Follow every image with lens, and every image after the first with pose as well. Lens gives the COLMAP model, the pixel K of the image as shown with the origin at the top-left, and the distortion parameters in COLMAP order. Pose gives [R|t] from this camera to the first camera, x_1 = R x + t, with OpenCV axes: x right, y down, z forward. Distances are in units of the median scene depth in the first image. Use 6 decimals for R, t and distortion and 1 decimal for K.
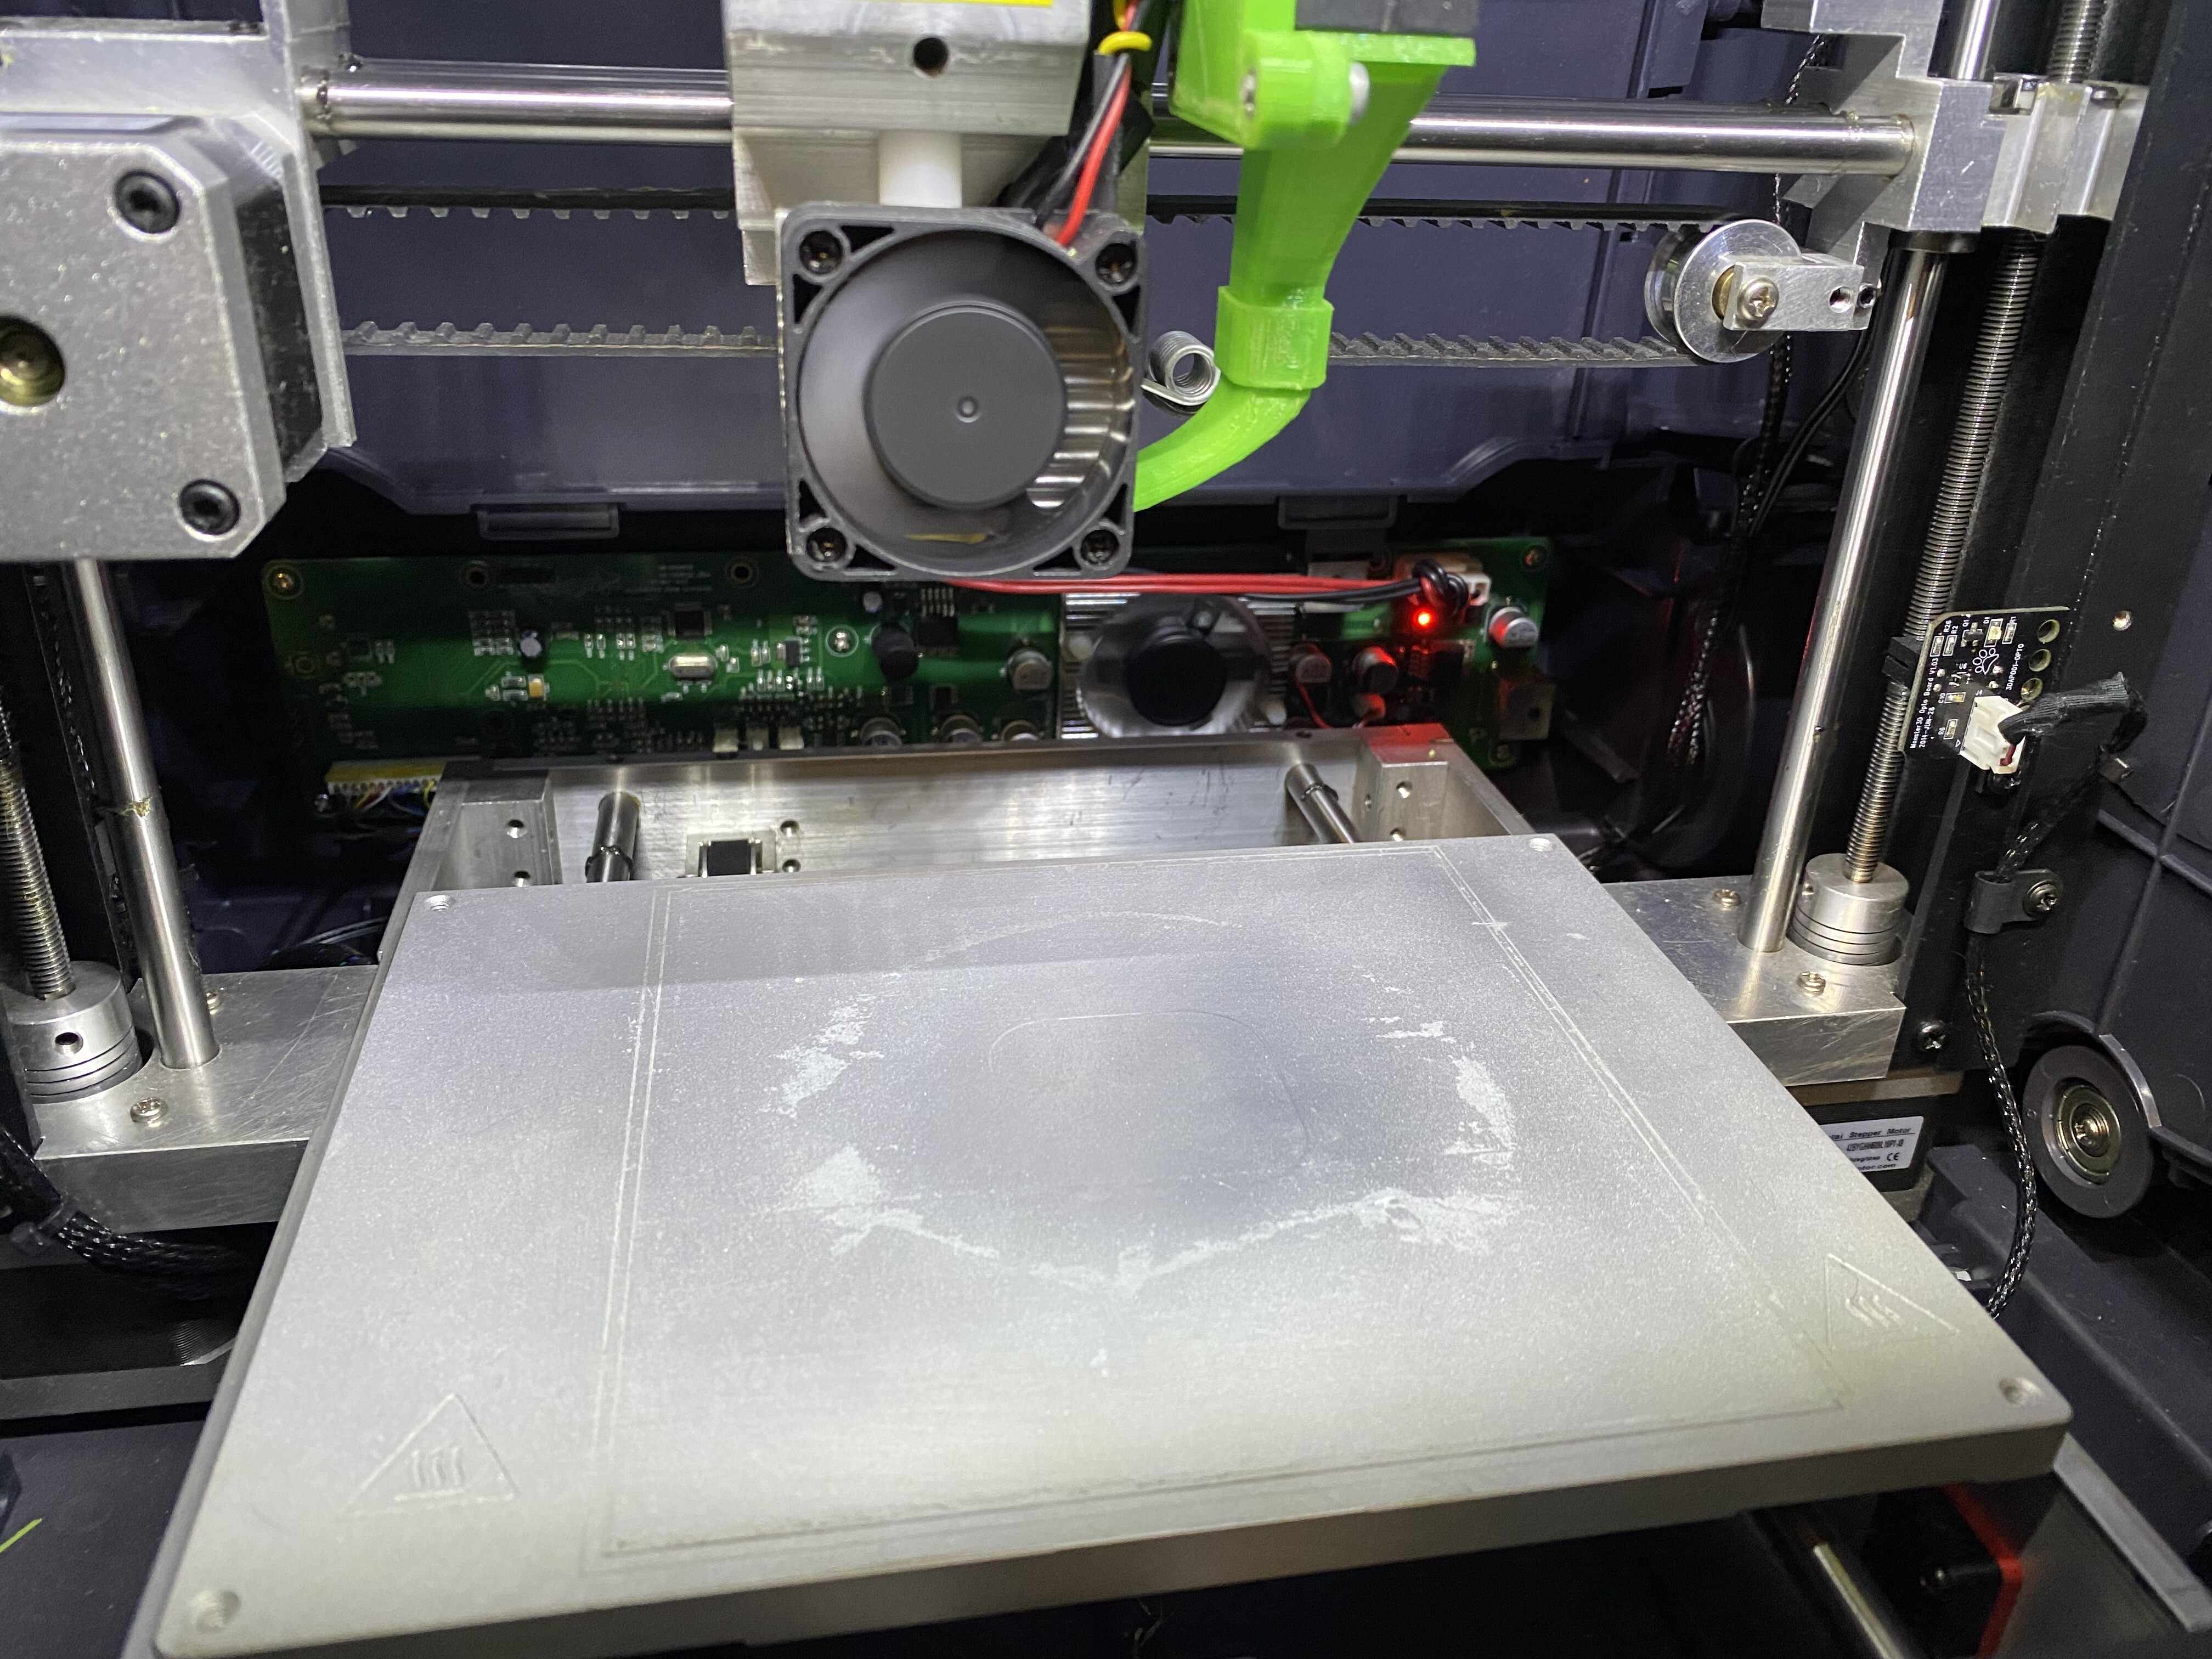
lens RADIAL K [[1694.7, 0, 1106.0], [0, 1694.7, 829.5], [0, 0, 1]] dist [0.071771, -0.154300]
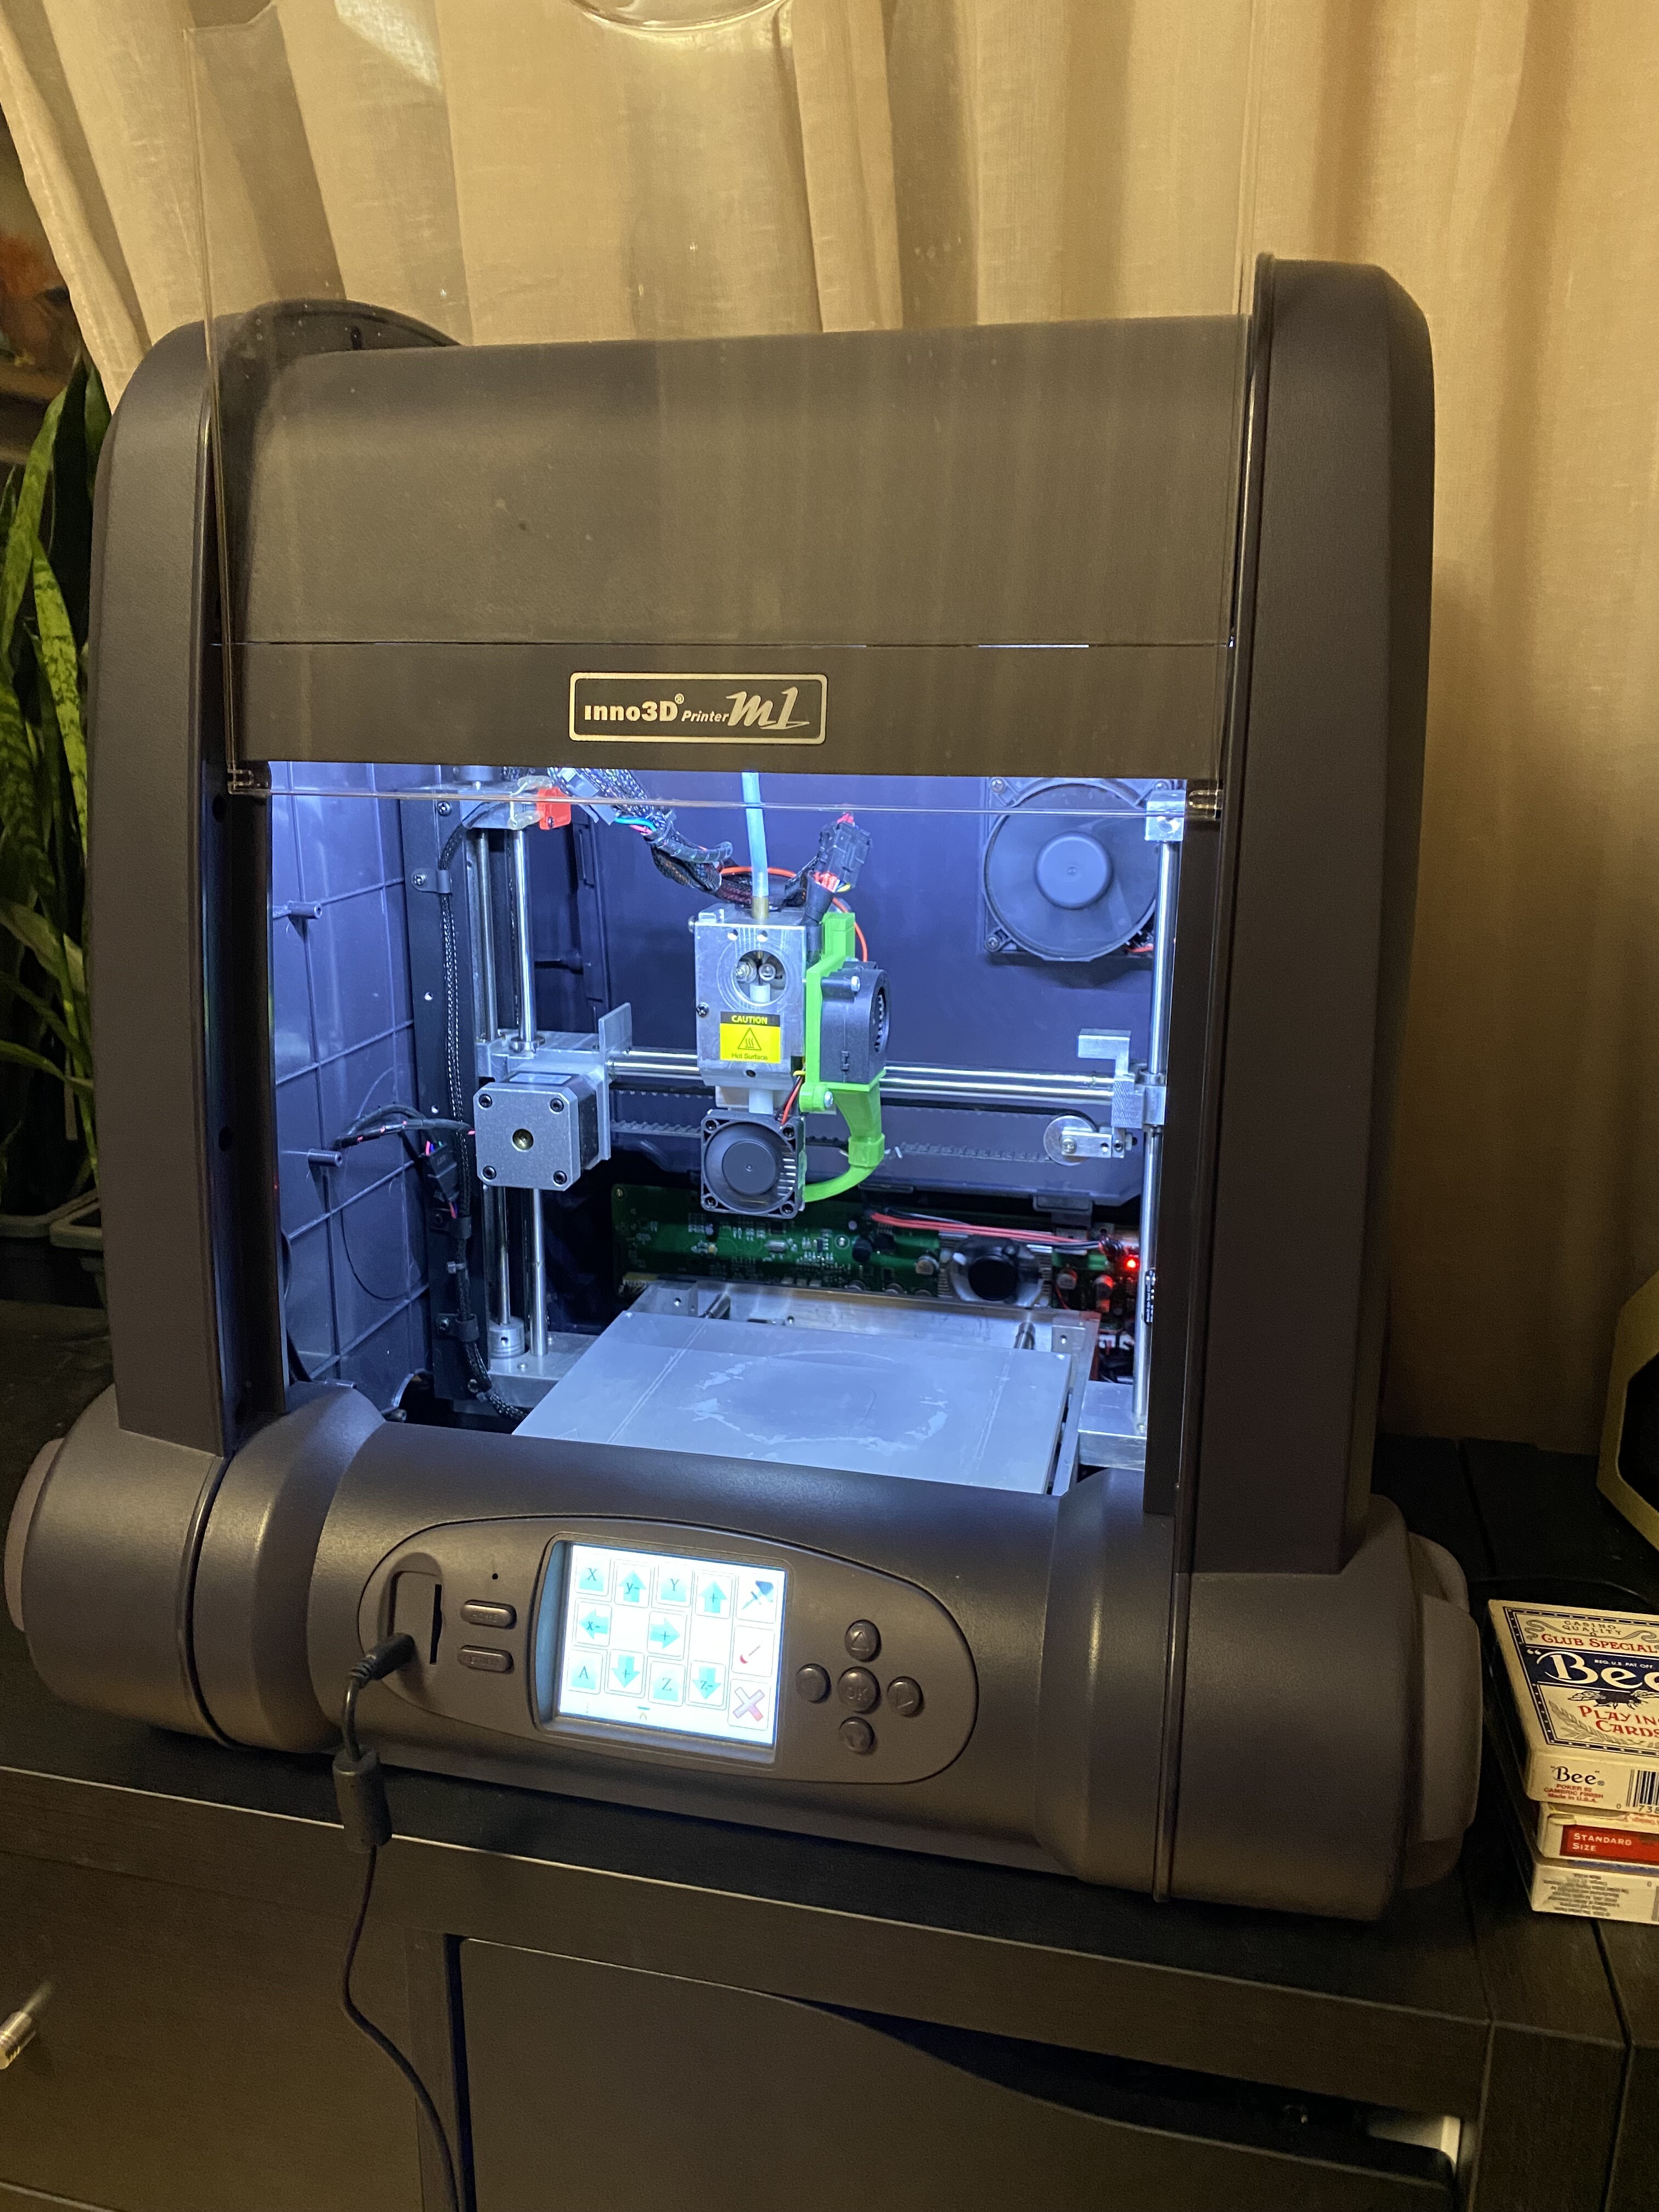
lens RADIAL K [[1694.7, 0, 829.5], [0, 1694.7, 1106.0], [0, 0, 1]] dist [0.071771, -0.154300]
pose [[0.915558, 0.071267, -0.395820, 0.703142], [-0.152087, 0.972444, -0.176698, 0.109132], [0.372320, 0.221977, 0.901168, -1.034740]]
